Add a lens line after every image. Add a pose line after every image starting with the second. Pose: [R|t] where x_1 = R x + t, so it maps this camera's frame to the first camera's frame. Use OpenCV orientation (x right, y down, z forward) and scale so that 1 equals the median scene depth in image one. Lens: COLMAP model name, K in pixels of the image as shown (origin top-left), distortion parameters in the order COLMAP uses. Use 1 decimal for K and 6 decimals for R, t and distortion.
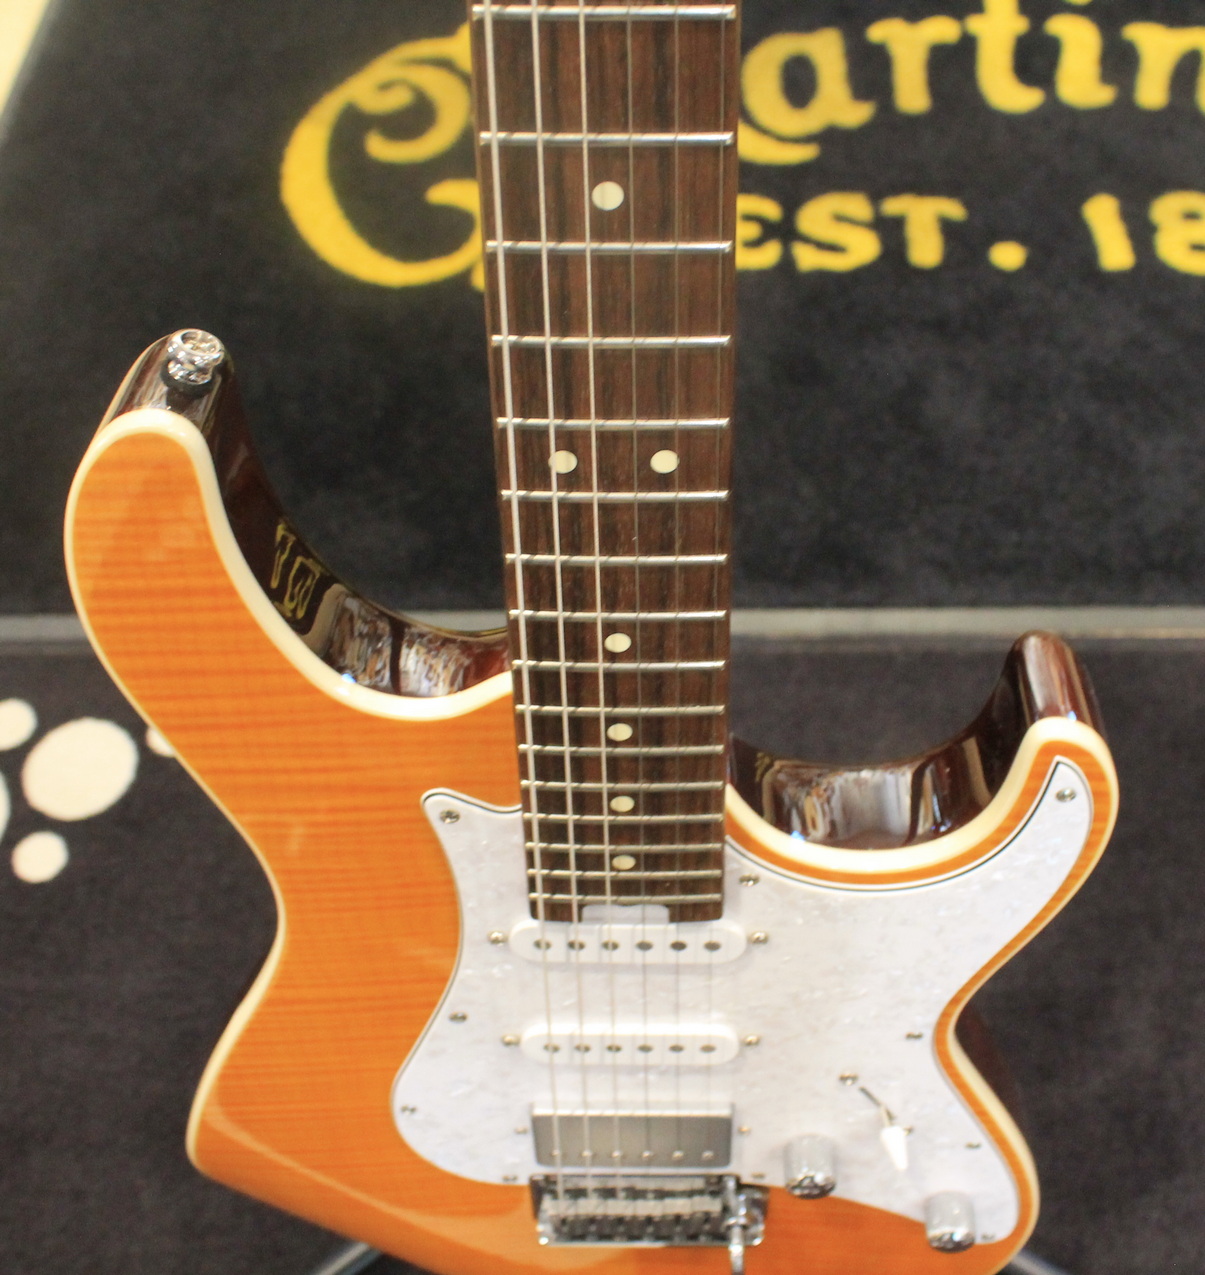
lens RADIAL K [[1428.1, 0, 629.0], [0, 1428.1, 510.2], [0, 0, 1]] dist [-0.108587, 0.033507]
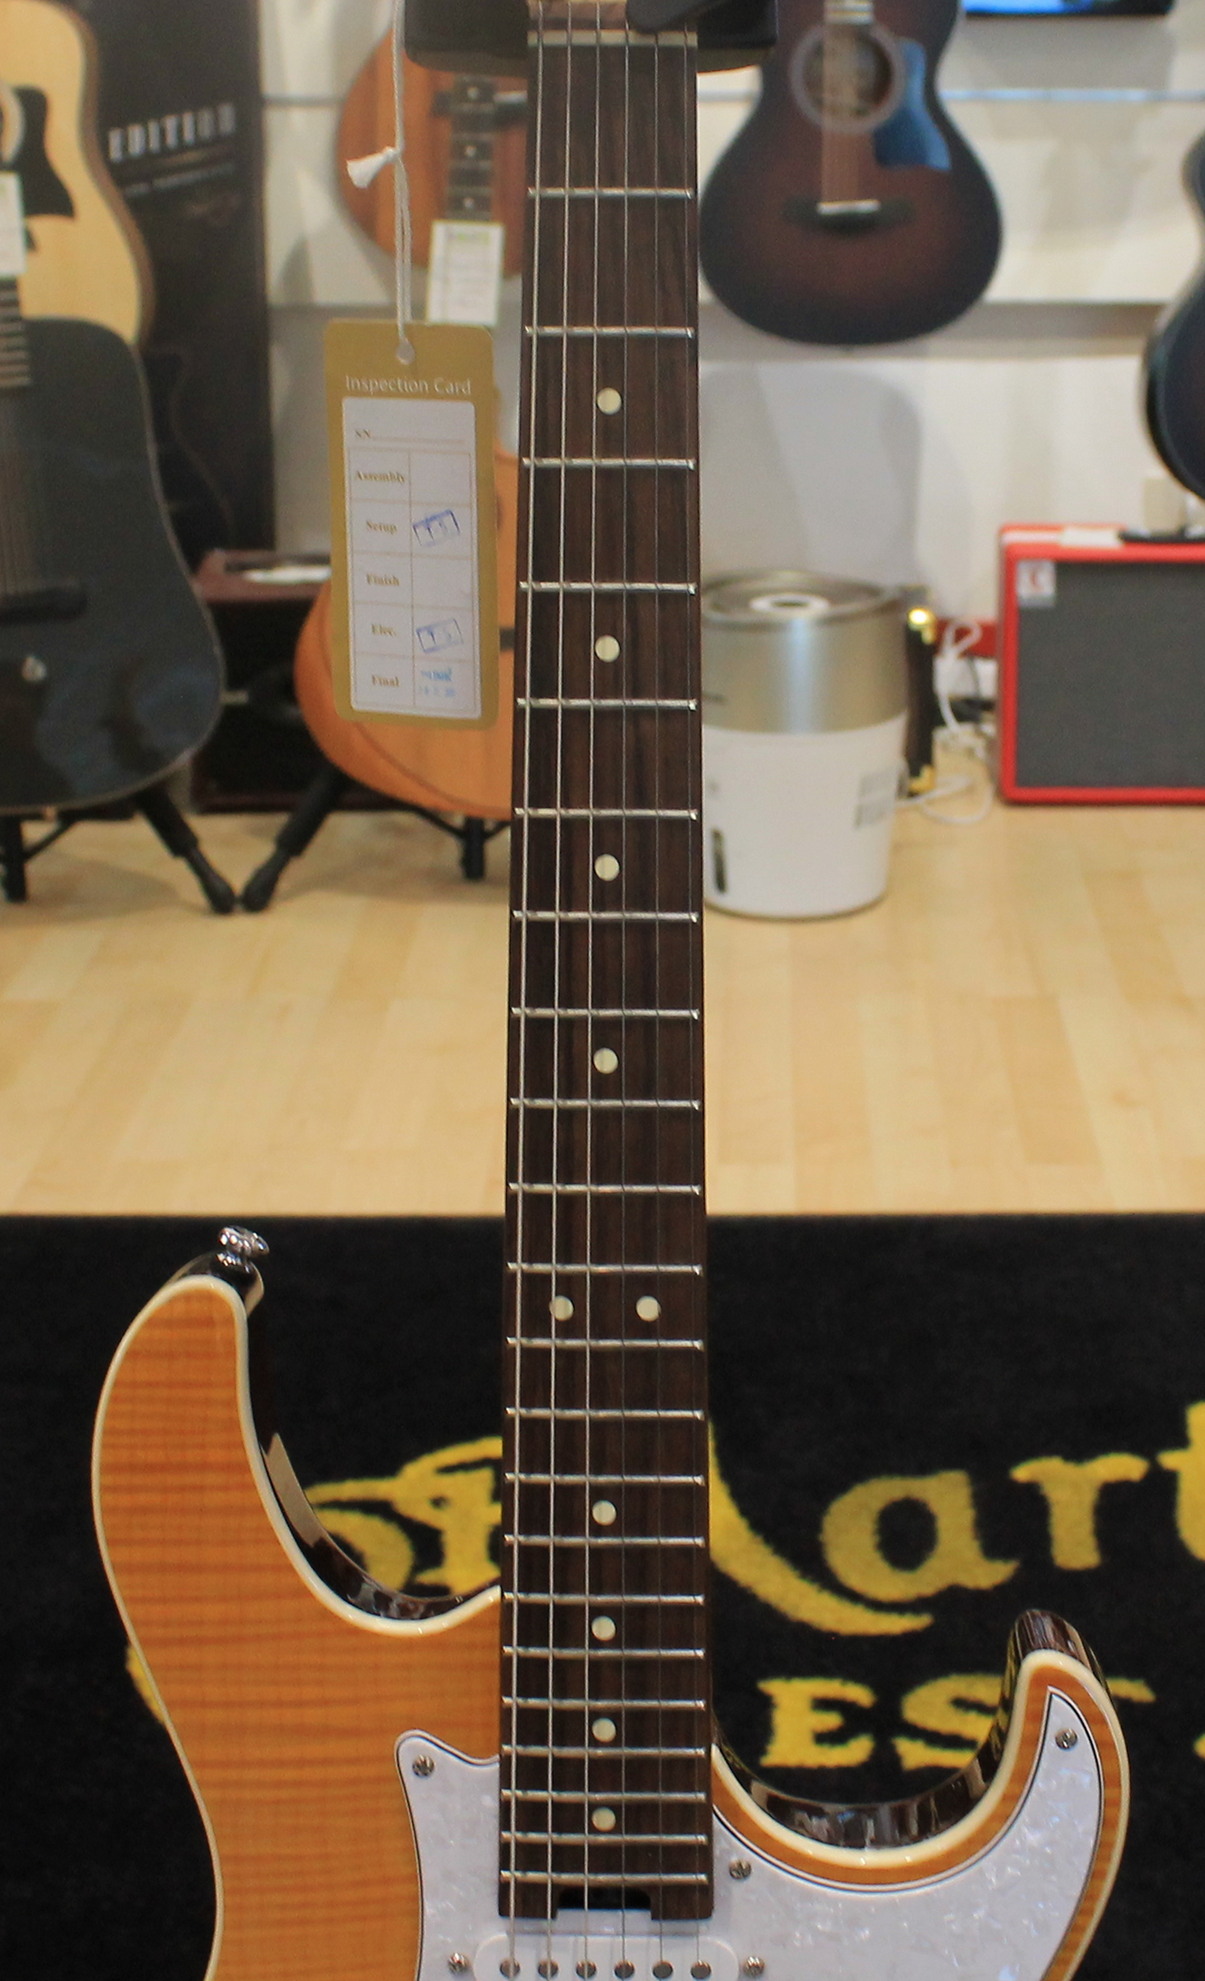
lens RADIAL K [[2447.1, 0, 609.9], [0, 2447.1, 991.0], [0, 0, 1]] dist [-0.106090, 0.042596]
pose [[0.999558, 0.017489, -0.024060, 0.028495], [-0.027707, 0.841684, -0.539259, 0.632627], [0.010820, 0.539687, 0.841796, -0.633234]]
